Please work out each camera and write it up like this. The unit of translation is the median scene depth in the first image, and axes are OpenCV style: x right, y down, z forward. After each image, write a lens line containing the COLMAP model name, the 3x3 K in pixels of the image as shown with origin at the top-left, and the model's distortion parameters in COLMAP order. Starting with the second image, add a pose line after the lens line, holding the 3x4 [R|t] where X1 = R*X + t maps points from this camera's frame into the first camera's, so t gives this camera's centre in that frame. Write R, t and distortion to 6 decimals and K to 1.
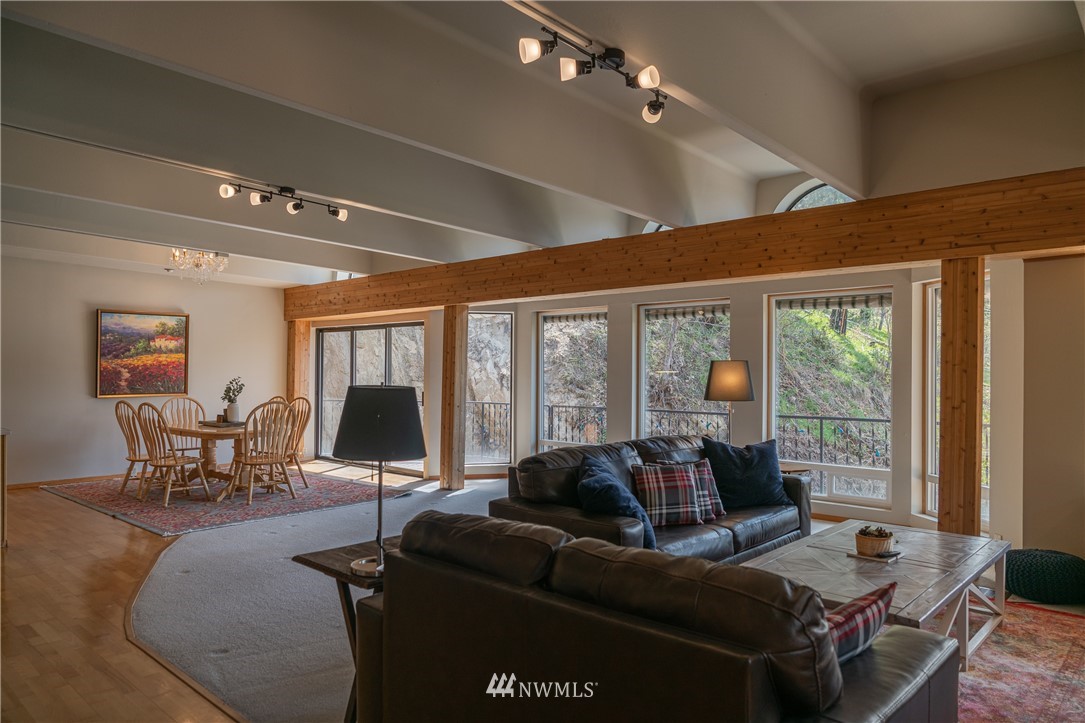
lens RADIAL K [[728.3, 0, 536.5], [0, 728.3, 360.7], [0, 0, 1]] dist [-0.027683, 0.012633]
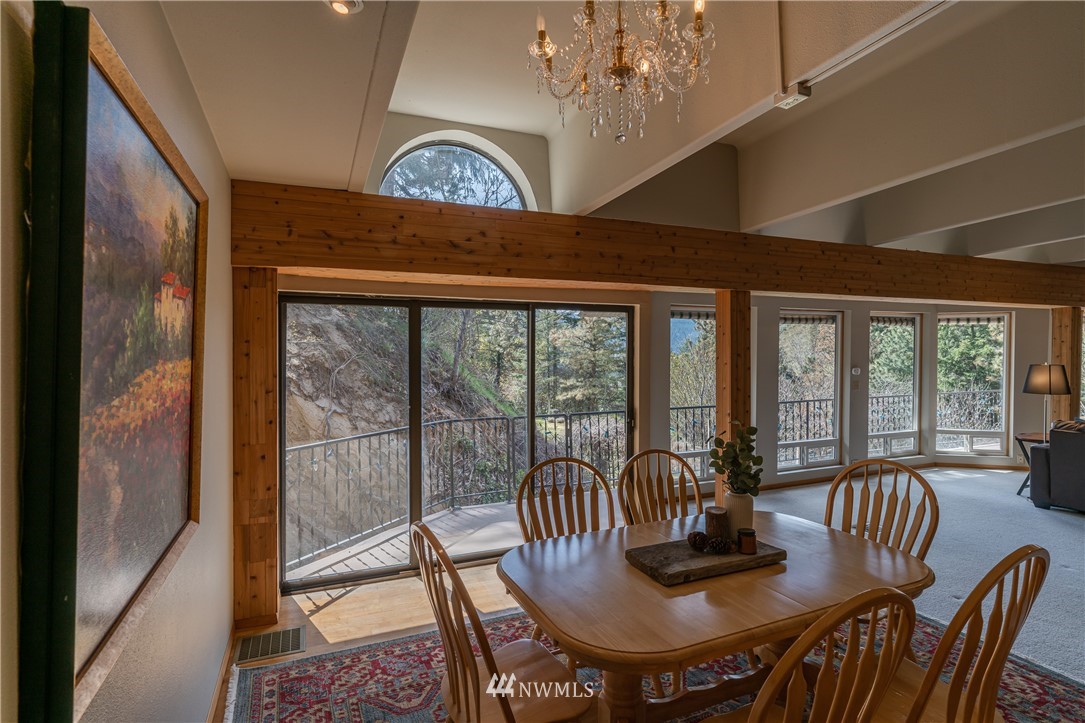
lens RADIAL K [[554.6, 0, 540.9], [0, 554.6, 357.0], [0, 0, 1]] dist [0.003000, 0.003325]
pose [[0.398733, -0.008637, 0.917026, -1.198716], [-0.006505, 0.999904, 0.012246, -0.023745], [-0.917044, -0.010848, 0.398639, 1.610856]]
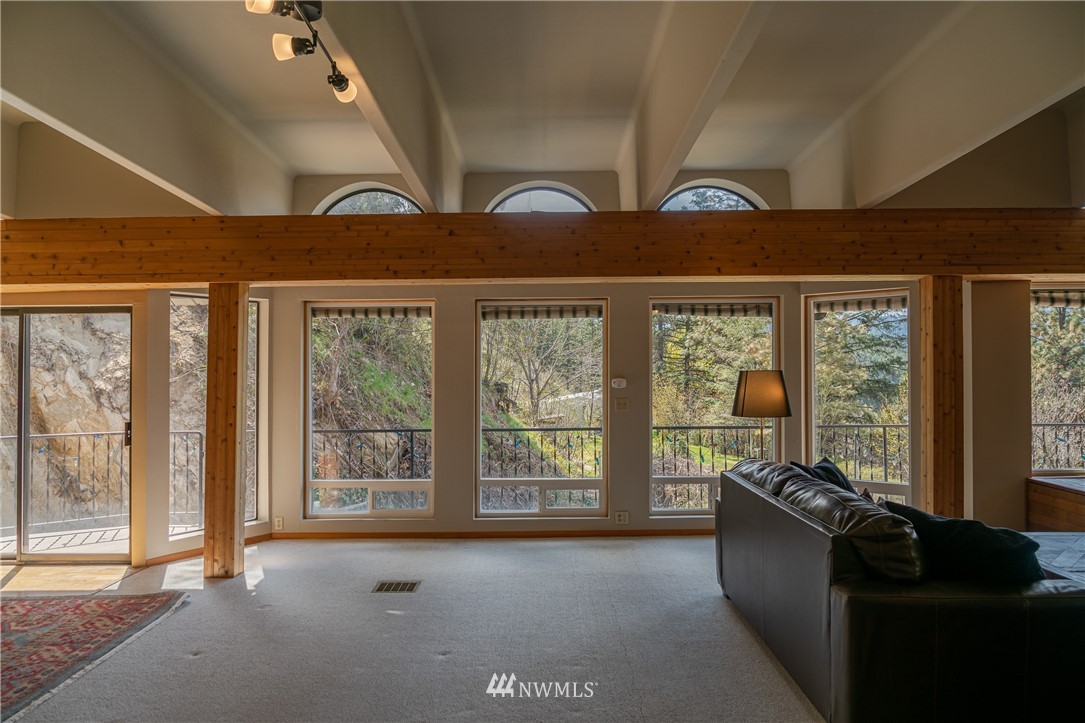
lens RADIAL K [[728.3, 0, 544.7], [0, 728.3, 359.8], [0, 0, 1]] dist [-0.027683, 0.012633]
pose [[0.735530, 0.007531, 0.677450, -0.568247], [0.000550, 0.999931, -0.011713, -0.002668], [-0.677491, 0.008988, 0.735476, 0.587840]]
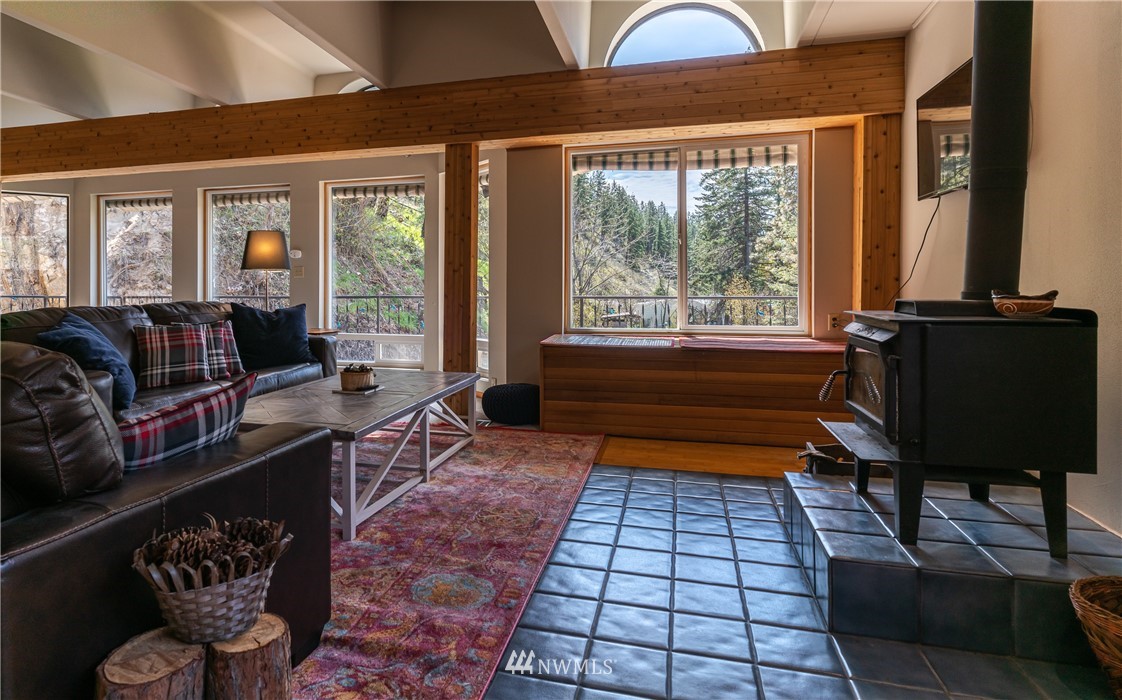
lens RADIAL K [[648.4, 0, 485.8], [0, 648.4, 280.9], [0, 0, 1]] dist [0.000342, 0.002608]
pose [[0.897676, -0.006219, 0.440612, 0.151732], [0.001817, 0.999944, 0.010411, 0.067851], [-0.440652, -0.008545, 0.897637, 0.027710]]
